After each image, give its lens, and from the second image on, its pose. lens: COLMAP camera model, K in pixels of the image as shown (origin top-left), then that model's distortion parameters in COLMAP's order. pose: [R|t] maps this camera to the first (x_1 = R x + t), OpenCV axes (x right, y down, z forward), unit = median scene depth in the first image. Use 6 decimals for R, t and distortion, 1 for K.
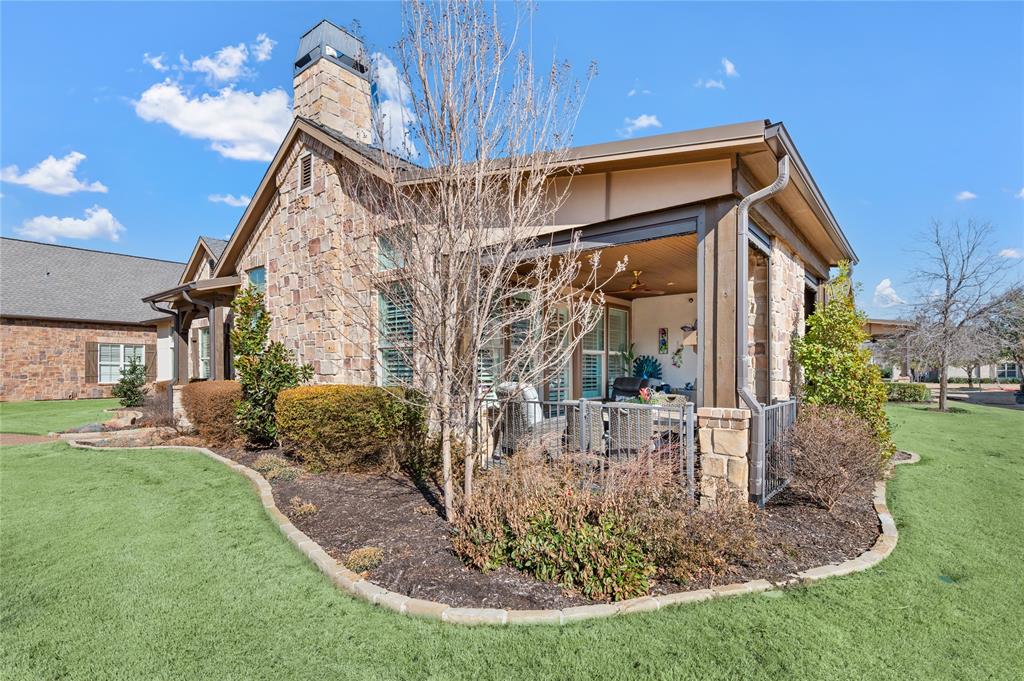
lens RADIAL K [[501.5, 0, 533.5], [0, 501.5, 367.7], [0, 0, 1]] dist [-0.001526, -0.000023]
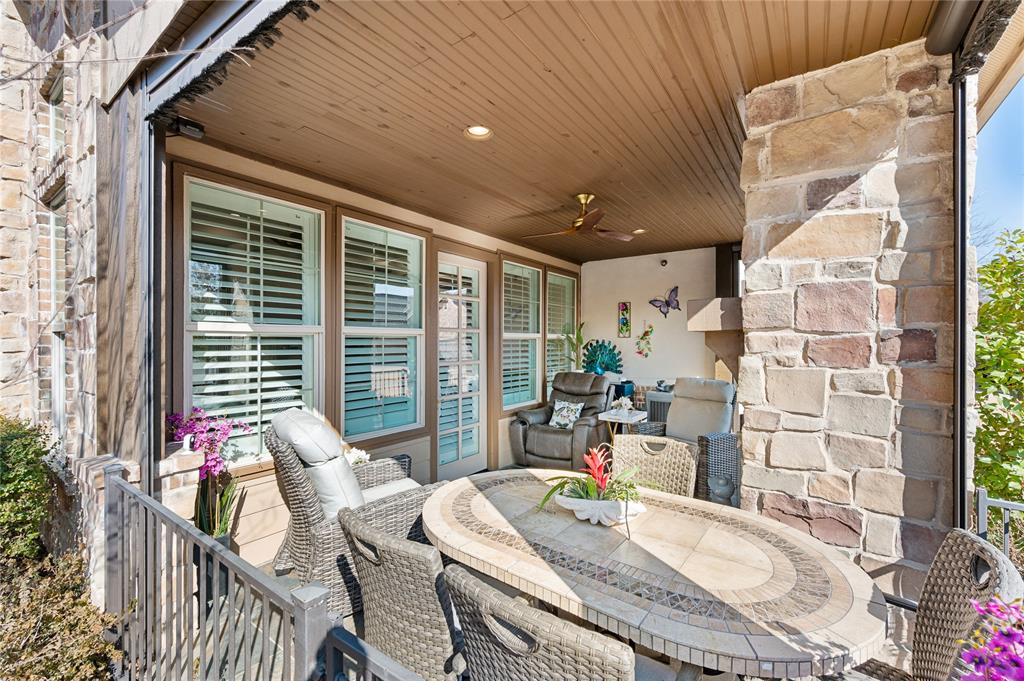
lens RADIAL K [[427.0, 0, 510.4], [0, 427.0, 339.7], [0, 0, 1]] dist [-0.001099, 0.000282]
pose [[0.999873, 0.006947, 0.014367, 0.088334], [-0.006915, 0.999973, -0.002317, -0.022546], [-0.014382, 0.002218, 0.999894, 0.396579]]
